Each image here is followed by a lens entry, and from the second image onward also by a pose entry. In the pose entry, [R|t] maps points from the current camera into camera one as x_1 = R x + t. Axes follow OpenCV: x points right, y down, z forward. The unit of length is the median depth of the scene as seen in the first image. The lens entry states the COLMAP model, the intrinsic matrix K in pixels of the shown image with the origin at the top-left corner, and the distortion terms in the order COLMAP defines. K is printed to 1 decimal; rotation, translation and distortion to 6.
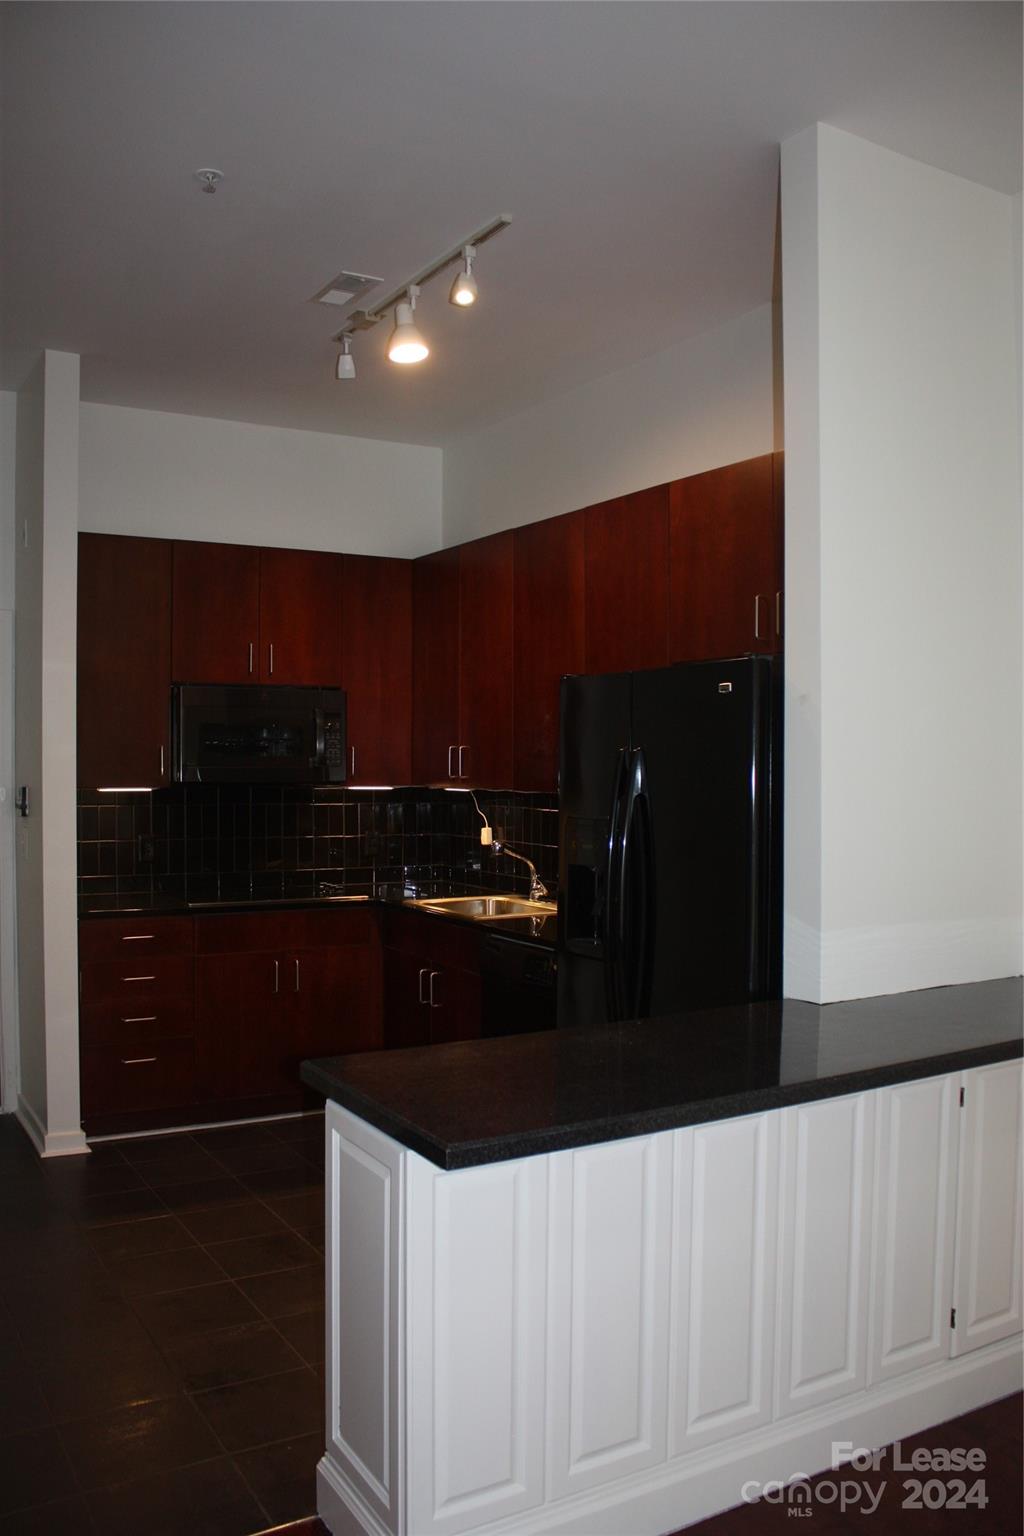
lens RADIAL K [[1250.3, 0, 512.0], [0, 1250.3, 768.0], [0, 0, 1]] dist [-0.191302, 0.136662]
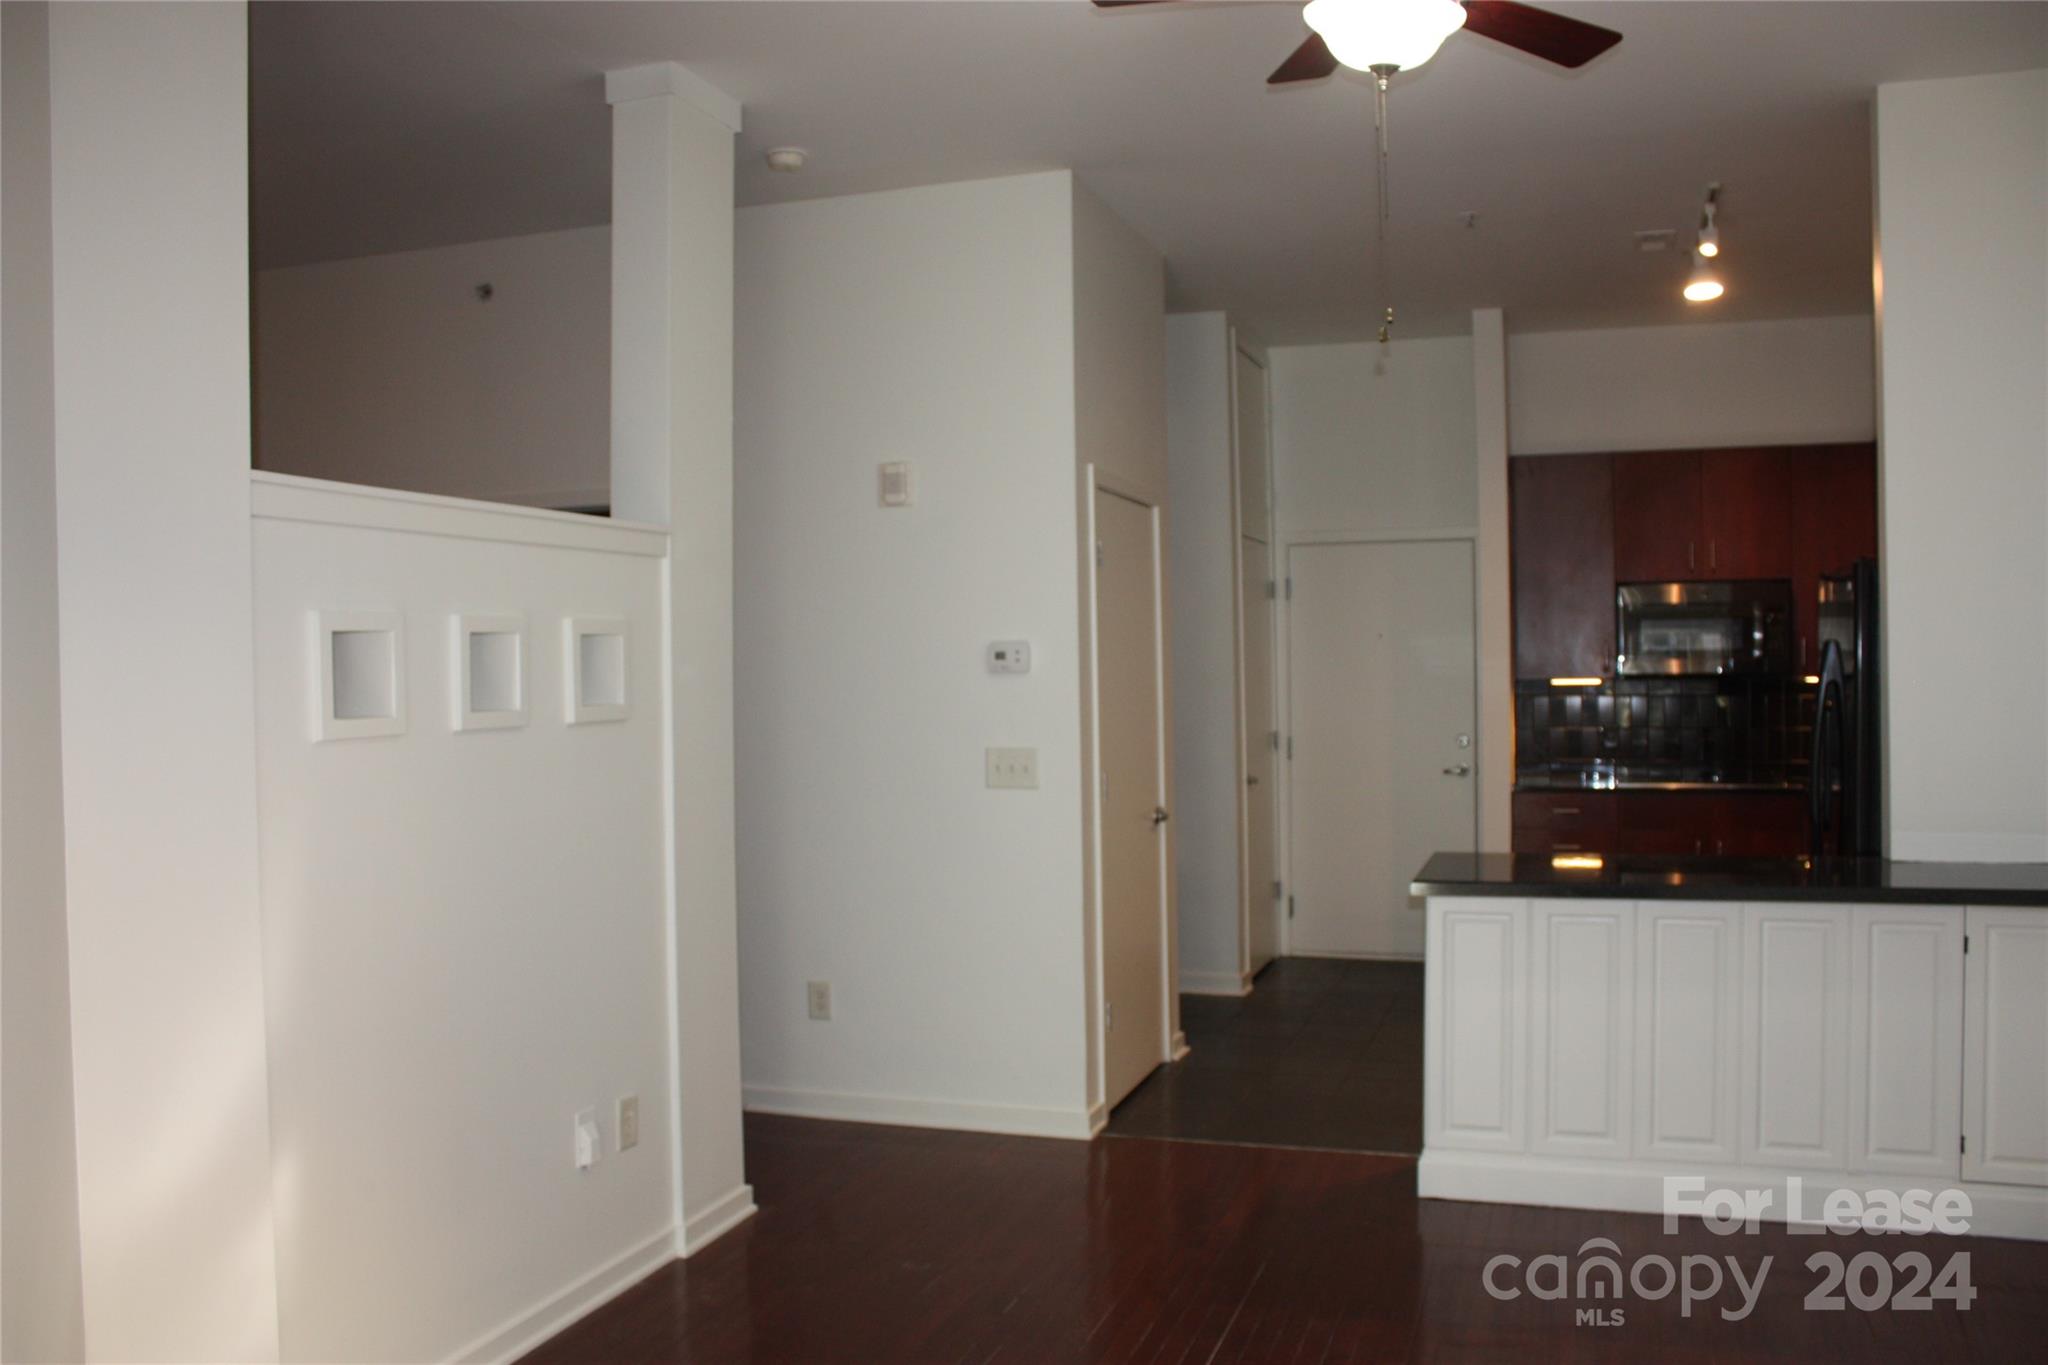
lens RADIAL K [[1667.1, 0, 1024.0], [0, 1667.1, 682.5], [0, 0, 1]] dist [-0.191302, 0.136662]
pose [[0.636693, -0.001059, -0.771117, 0.563923], [0.012278, 0.999886, 0.008765, 0.000948], [0.771020, -0.015048, 0.636633, -0.370164]]
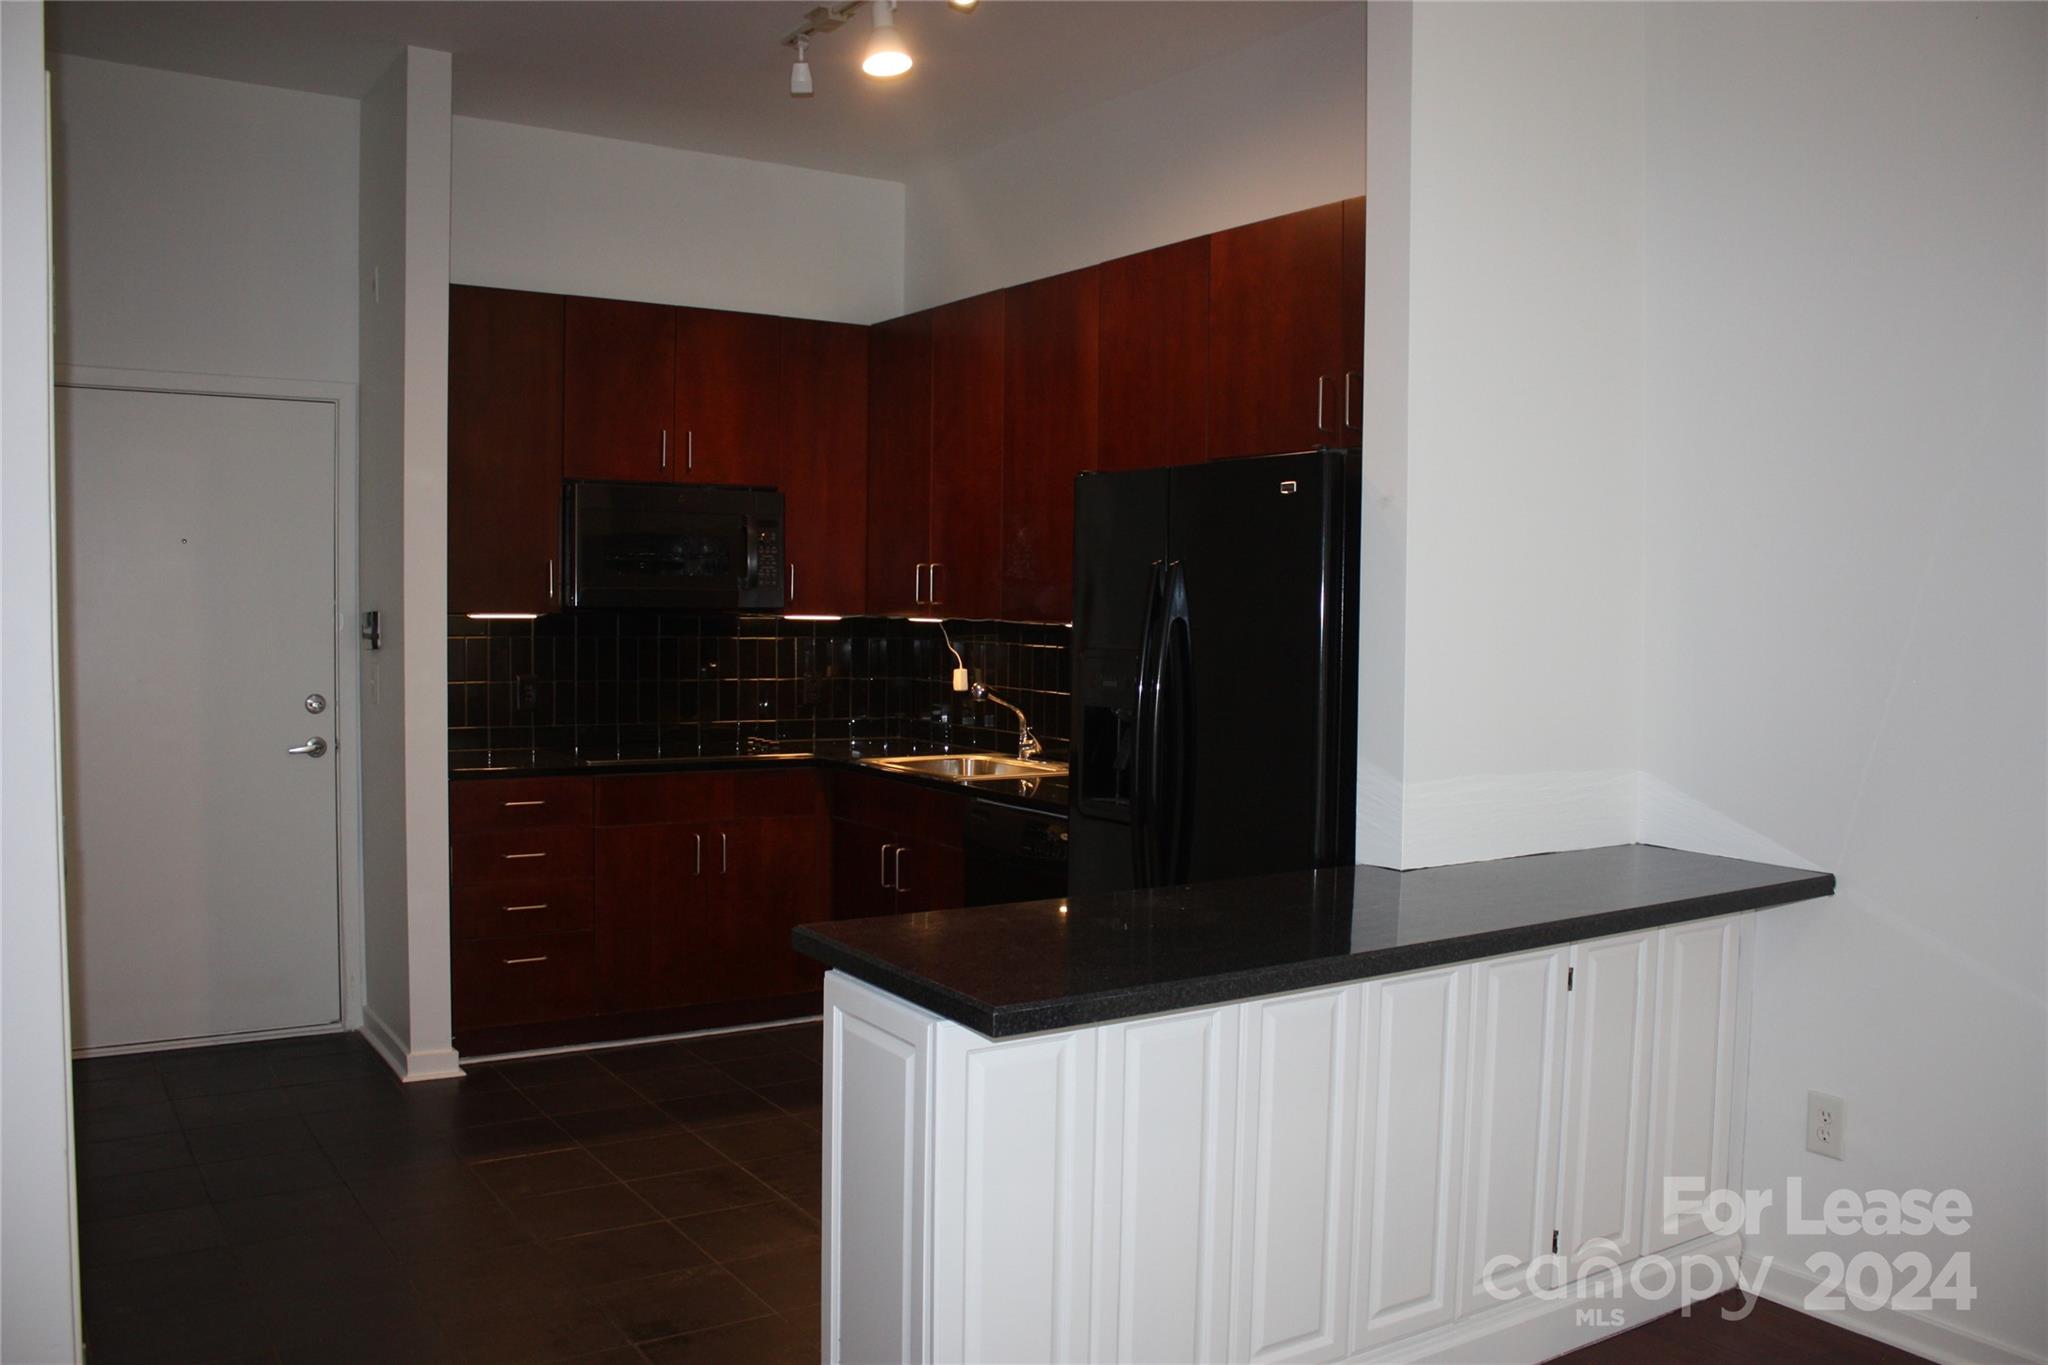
lens RADIAL K [[1667.1, 0, 1024.0], [0, 1667.1, 682.5], [0, 0, 1]] dist [-0.191302, 0.136662]
pose [[0.998796, 0.007633, 0.048450, -0.037842], [-0.009729, 0.999021, 0.043157, 0.012806], [-0.048073, -0.043576, 0.997893, -0.060670]]
